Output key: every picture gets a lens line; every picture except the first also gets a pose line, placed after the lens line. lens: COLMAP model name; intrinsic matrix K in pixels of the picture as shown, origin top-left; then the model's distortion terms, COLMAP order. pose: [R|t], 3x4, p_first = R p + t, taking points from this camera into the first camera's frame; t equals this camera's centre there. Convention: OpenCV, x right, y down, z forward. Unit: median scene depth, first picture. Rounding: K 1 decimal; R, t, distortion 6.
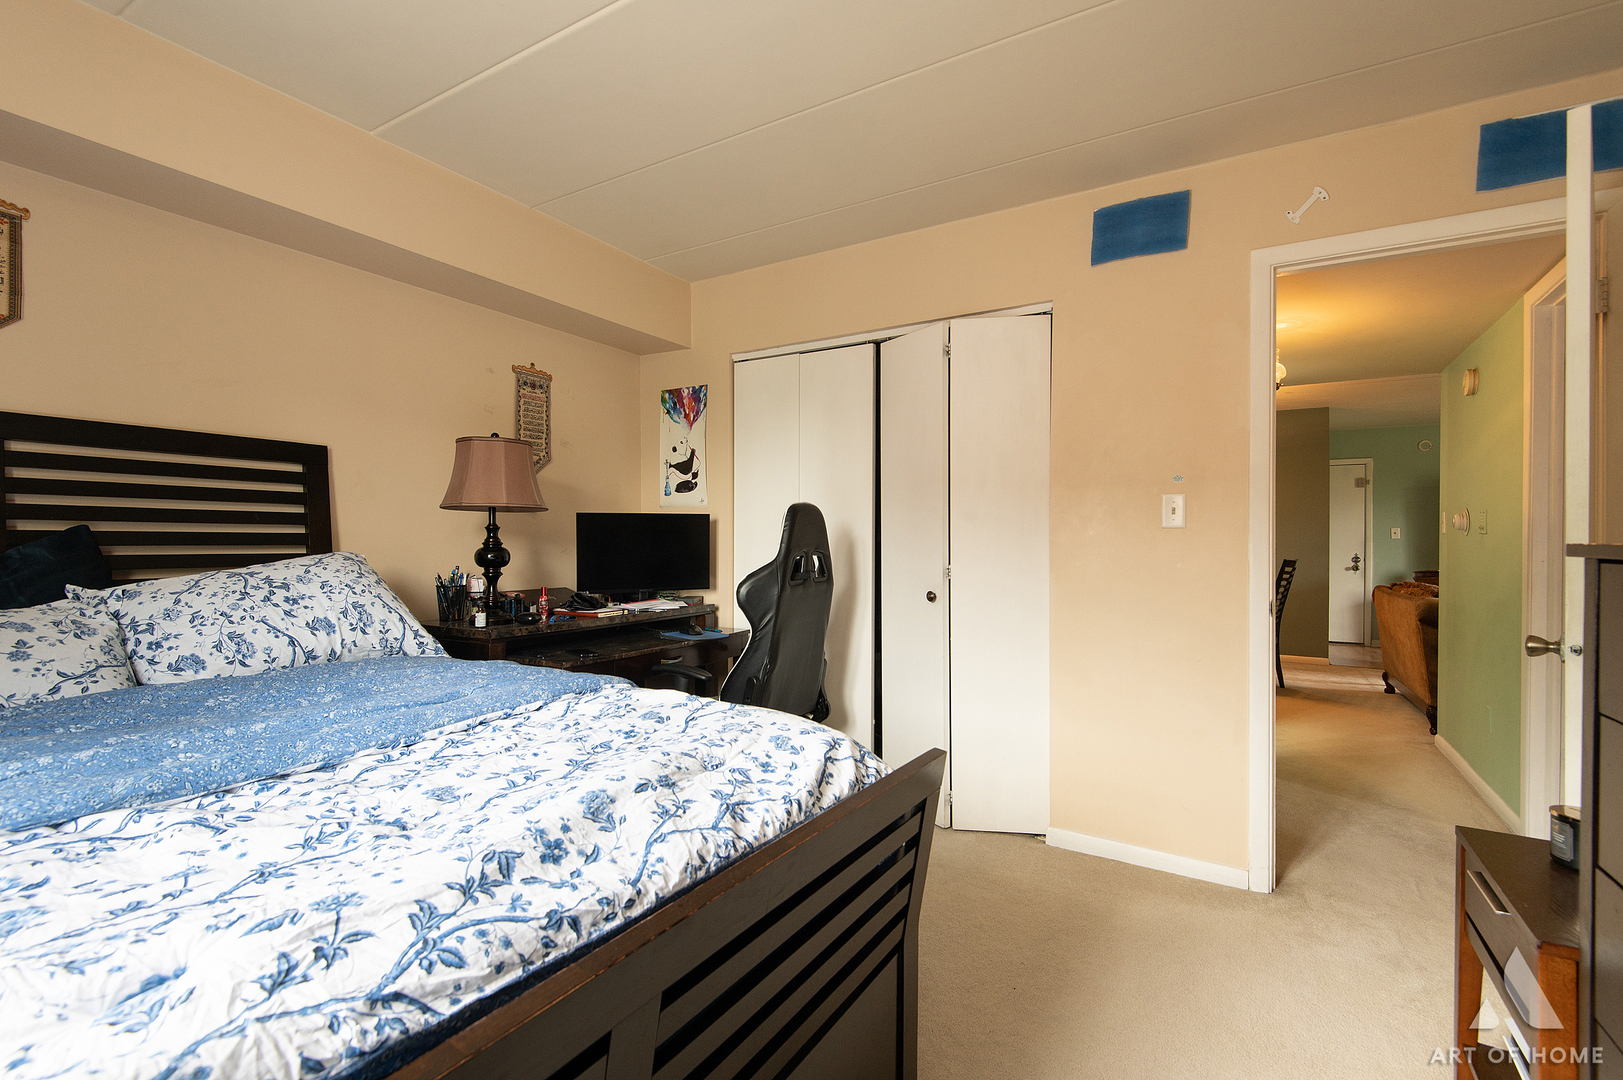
lens RADIAL K [[724.0, 0, 806.1], [0, 724.0, 543.8], [0, 0, 1]] dist [0.010542, -0.000967]
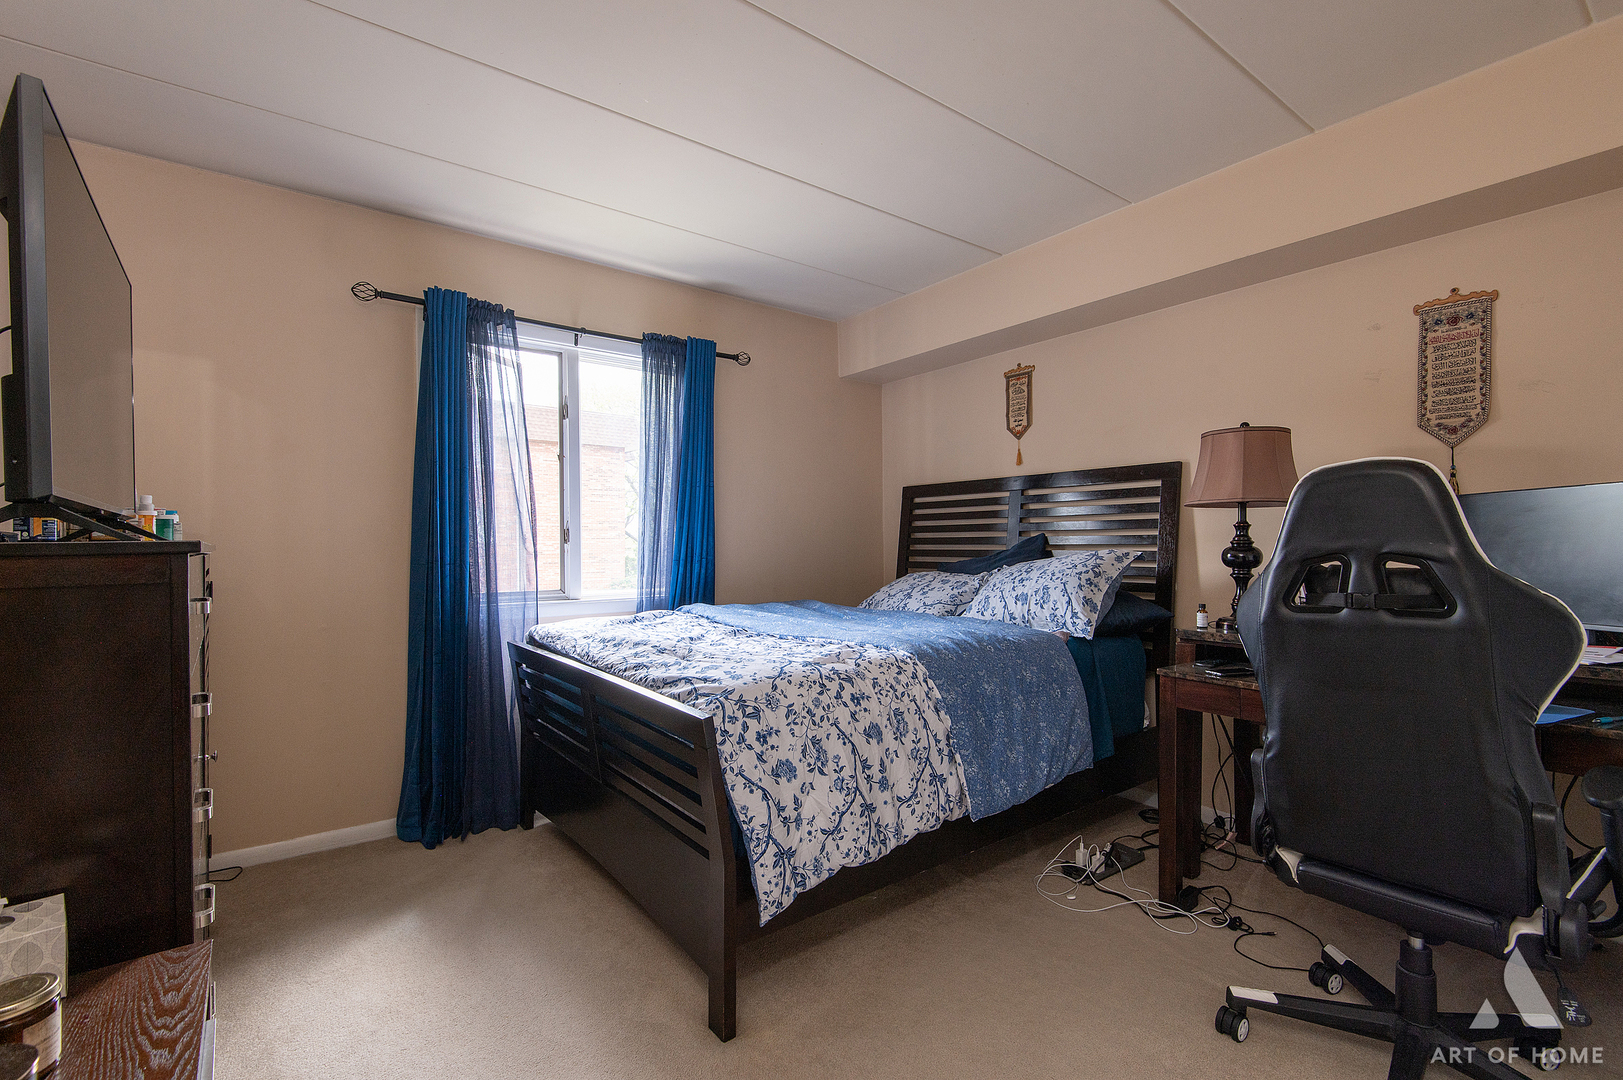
lens RADIAL K [[724.0, 0, 813.4], [0, 724.0, 544.9], [0, 0, 1]] dist [0.010542, -0.000967]
pose [[-0.349507, -0.002785, -0.936930, 0.625488], [-0.002047, 0.999995, -0.002209, 0.006135], [0.936931, 0.001145, -0.349511, 0.808762]]
